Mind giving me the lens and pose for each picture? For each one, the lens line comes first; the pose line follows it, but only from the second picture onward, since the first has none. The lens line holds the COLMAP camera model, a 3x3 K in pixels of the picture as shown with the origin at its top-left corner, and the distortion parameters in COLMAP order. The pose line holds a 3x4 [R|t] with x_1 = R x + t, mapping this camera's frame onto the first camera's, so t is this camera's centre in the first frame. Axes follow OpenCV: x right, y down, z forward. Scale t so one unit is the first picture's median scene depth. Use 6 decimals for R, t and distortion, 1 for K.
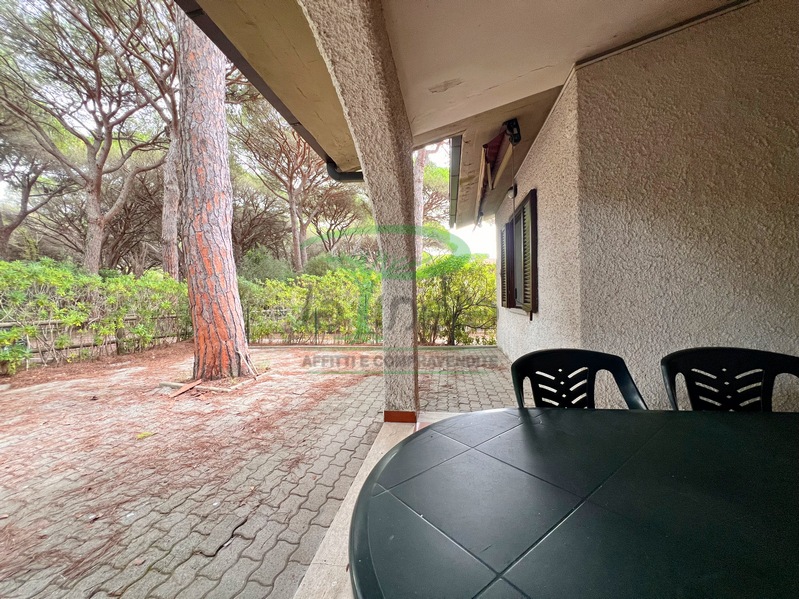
lens RADIAL K [[322.5, 0, 388.1], [0, 322.5, 298.3], [0, 0, 1]] dist [-0.005782, 0.001427]
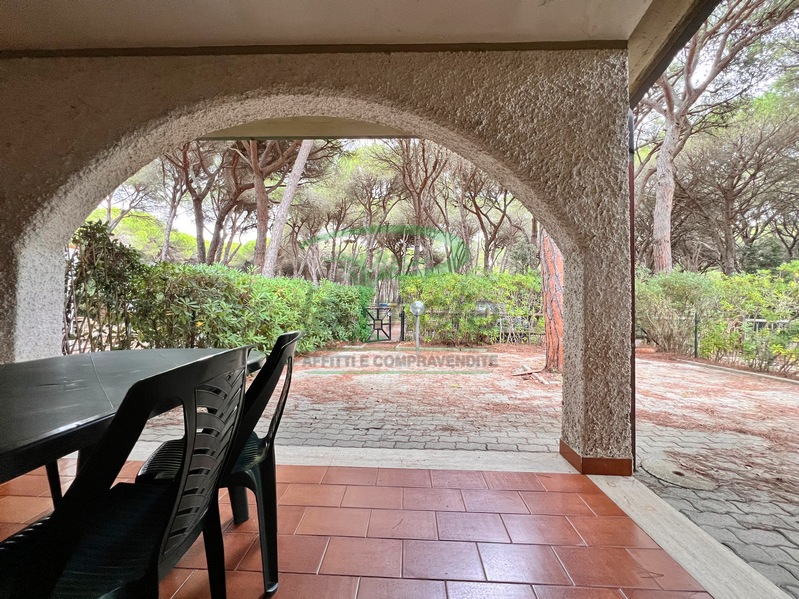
lens RADIAL K [[322.5, 0, 397.8], [0, 322.5, 301.7], [0, 0, 1]] dist [-0.005782, 0.001427]
pose [[0.144293, 0.014317, -0.989431, 0.647226], [-0.010394, 0.999862, 0.012953, 0.007524], [0.989480, 0.008415, 0.144422, 0.456614]]
